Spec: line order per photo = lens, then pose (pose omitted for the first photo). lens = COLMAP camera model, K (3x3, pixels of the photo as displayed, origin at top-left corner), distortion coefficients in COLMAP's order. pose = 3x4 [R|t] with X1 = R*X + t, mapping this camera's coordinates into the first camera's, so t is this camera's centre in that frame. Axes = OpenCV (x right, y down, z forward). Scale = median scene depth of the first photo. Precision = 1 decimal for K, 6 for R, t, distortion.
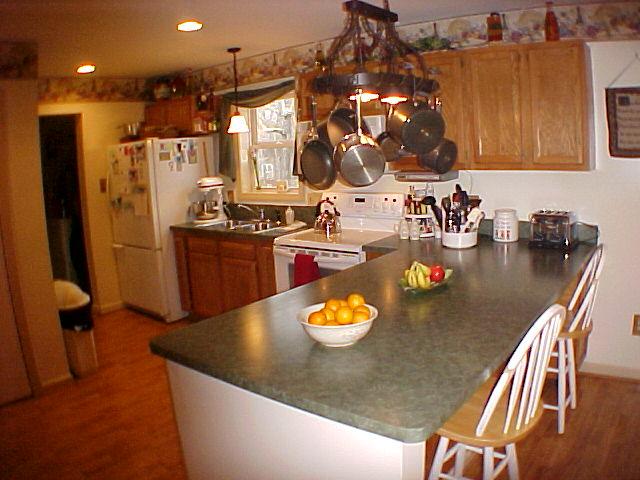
lens RADIAL K [[517.2, 0, 333.5], [0, 517.2, 227.9], [0, 0, 1]] dist [-0.338041, 0.127324]
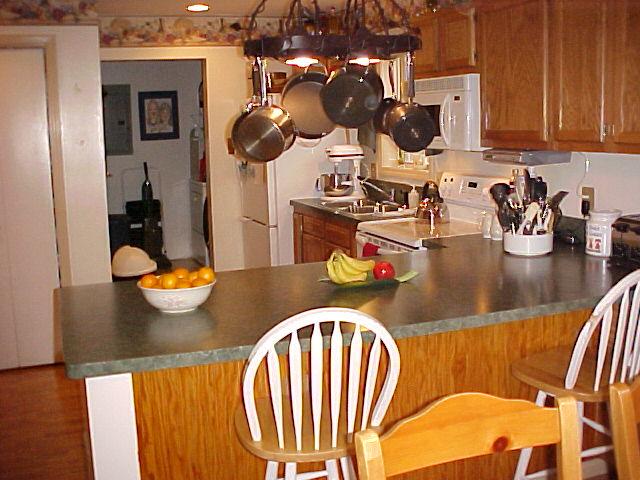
lens RADIAL K [[739.1, 0, 320.0], [0, 739.1, 240.0], [0, 0, 1]] dist [-0.233135, 0.275499]
pose [[0.855595, 0.107566, -0.506346, 0.463230], [-0.093831, 0.994195, 0.052652, -0.008942], [0.509070, 0.002462, 0.860722, -0.054351]]
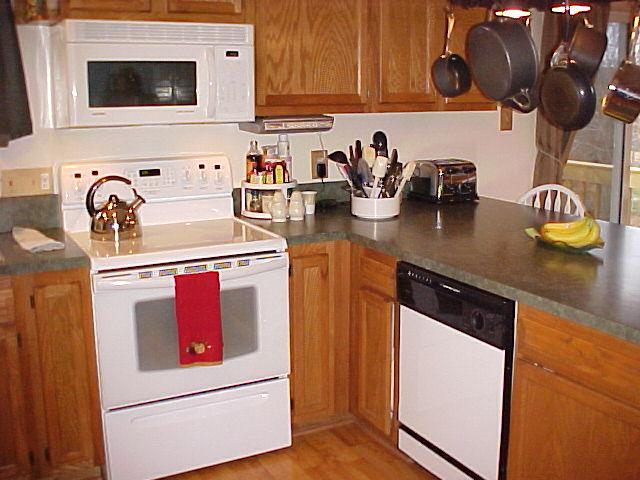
lens RADIAL K [[739.1, 0, 320.0], [0, 739.1, 240.0], [0, 0, 1]] dist [-0.233135, 0.275499]
pose [[0.394827, -0.140347, 0.907973, -0.674157], [0.123046, 0.987438, 0.099124, -0.040925], [-0.910479, 0.072586, 0.407136, 0.566508]]
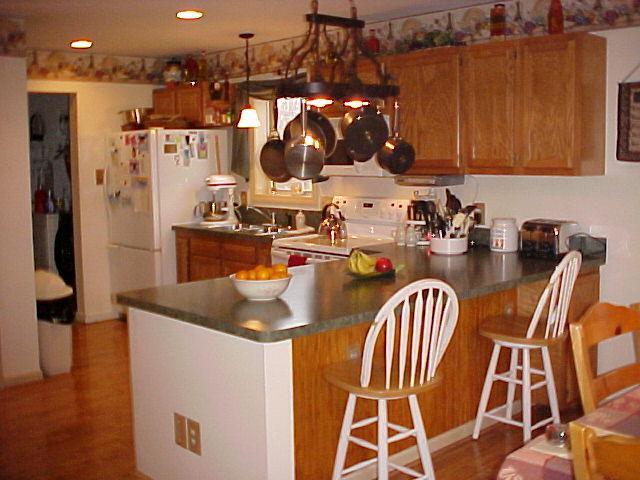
lens RADIAL K [[739.1, 0, 320.0], [0, 739.1, 240.0], [0, 0, 1]] dist [-0.233135, 0.275499]
pose [[0.985341, 0.055673, -0.161259, 0.205204], [-0.060932, 0.997754, -0.027843, 0.057450], [0.159346, 0.037260, 0.986519, -0.362865]]
